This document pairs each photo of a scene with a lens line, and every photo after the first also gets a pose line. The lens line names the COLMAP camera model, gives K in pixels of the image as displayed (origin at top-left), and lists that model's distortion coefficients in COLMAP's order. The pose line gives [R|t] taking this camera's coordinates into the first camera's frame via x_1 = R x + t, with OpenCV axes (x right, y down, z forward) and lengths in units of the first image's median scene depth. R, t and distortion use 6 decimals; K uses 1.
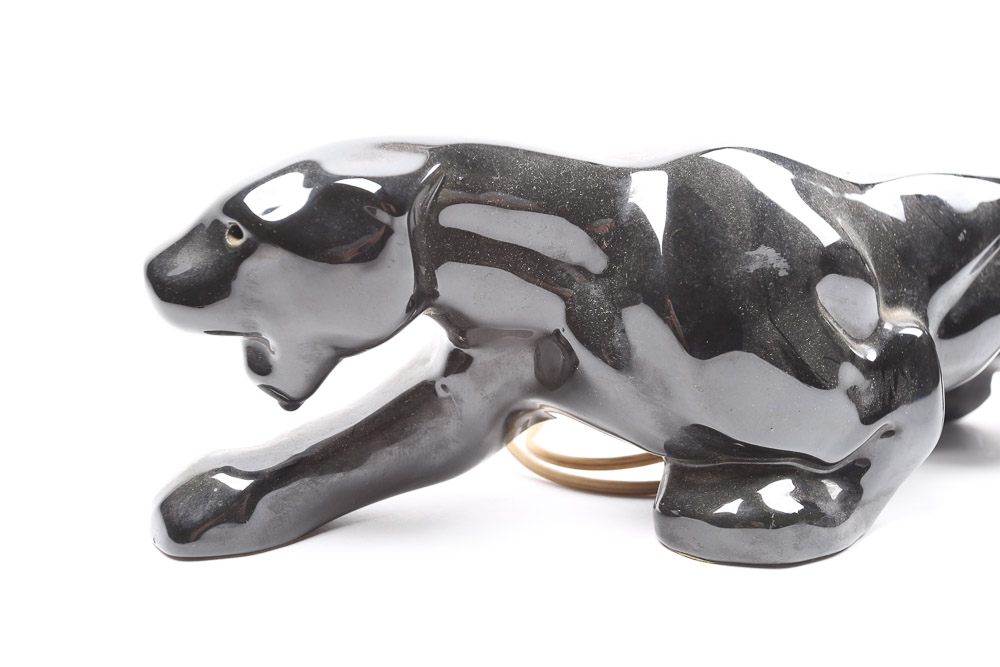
lens RADIAL K [[1127.0, 0, 498.5], [0, 1127.0, 332.9], [0, 0, 1]] dist [0.022823, 0.000000]
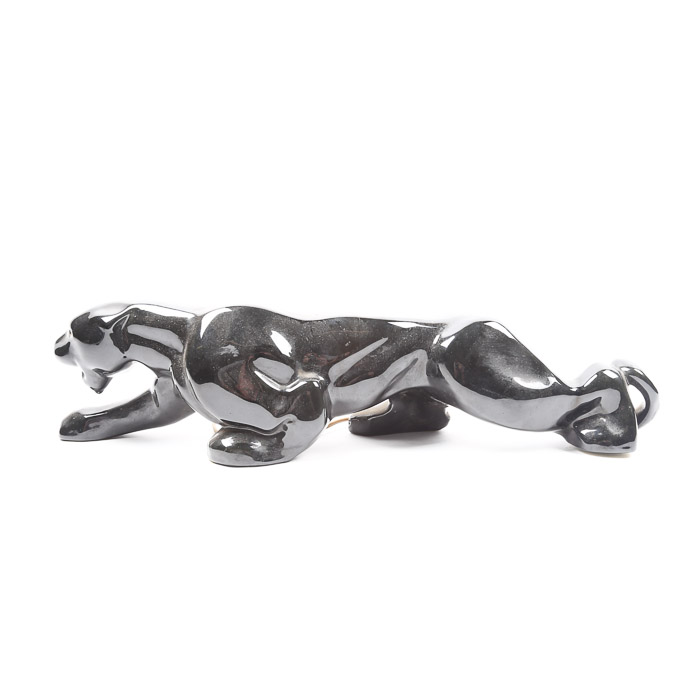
lens RADIAL K [[727.8, 0, 347.4], [0, 727.8, 349.0], [0, 0, 1]] dist [0.013010, 0.000000]
pose [[0.913556, 0.050376, -0.403582, 1.180829], [-0.063401, 0.997808, -0.018967, -0.052458], [0.401742, 0.042915, 0.914747, -0.457472]]
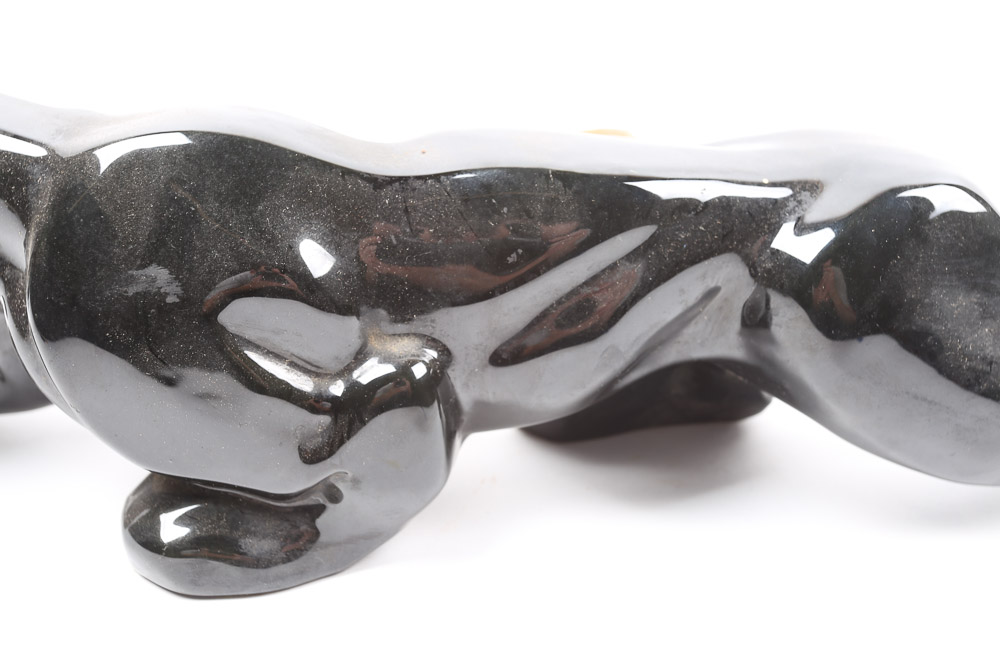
lens RADIAL K [[1127.0, 0, 507.7], [0, 1127.0, 337.3], [0, 0, 1]] dist [0.022823, 0.000000]
pose [[0.905632, 0.187822, -0.380202, 0.823974], [-0.081667, 0.957030, 0.278251, -0.288767], [0.416126, -0.220943, 0.882056, 0.332498]]
